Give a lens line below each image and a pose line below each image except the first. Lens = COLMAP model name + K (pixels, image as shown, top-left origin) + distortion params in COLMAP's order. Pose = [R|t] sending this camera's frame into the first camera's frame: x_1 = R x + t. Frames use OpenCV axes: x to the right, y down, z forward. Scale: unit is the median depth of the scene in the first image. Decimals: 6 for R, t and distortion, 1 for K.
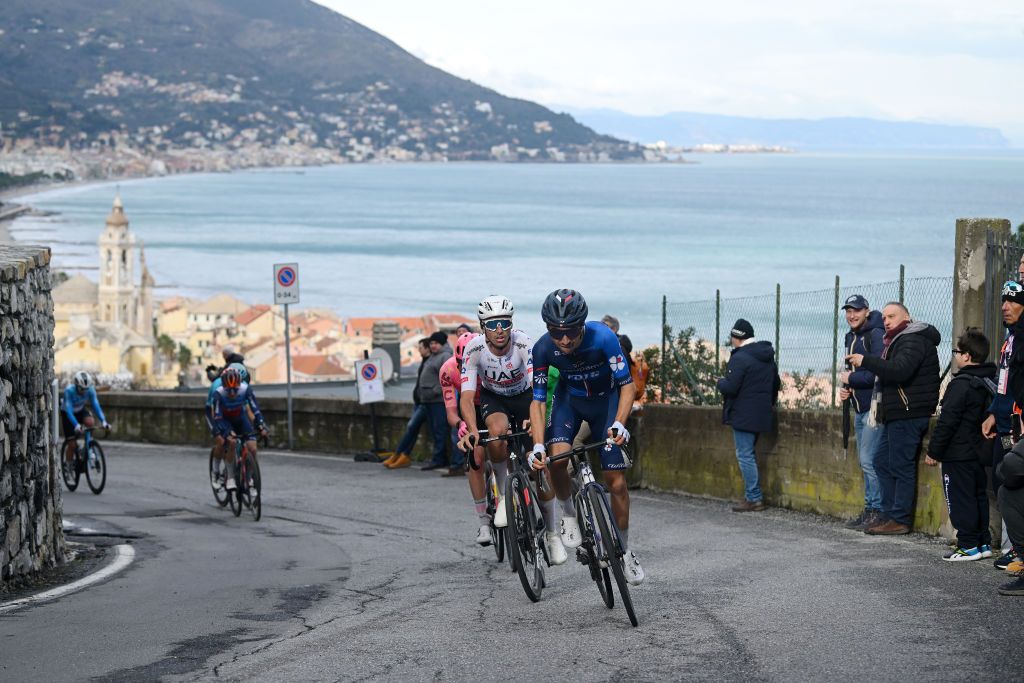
lens RADIAL K [[2253.4, 0, 512.0], [0, 2253.4, 341.5], [0, 0, 1]] dist [-0.022943, 0.197388]
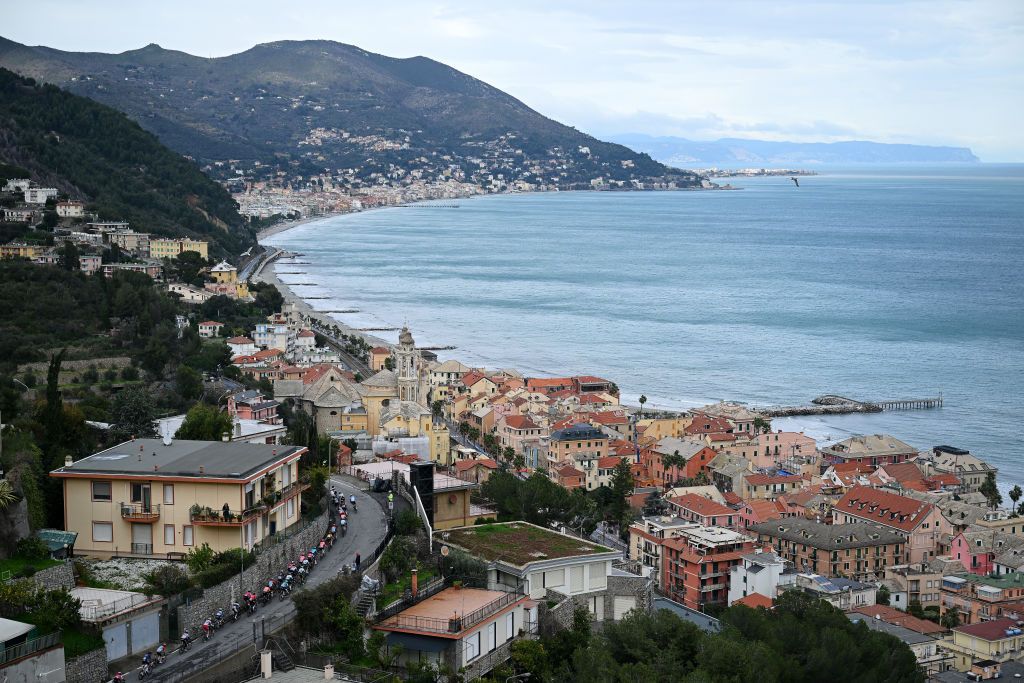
lens RADIAL K [[1797.6, 0, 512.0], [0, 1797.6, 341.5], [0, 0, 1]] dist [-0.027748, -0.008037]
pose [[0.998885, -0.002790, -0.047133, -0.005646], [0.004350, 0.999445, 0.033036, -0.024185], [0.047015, -0.033204, 0.998342, -0.105657]]
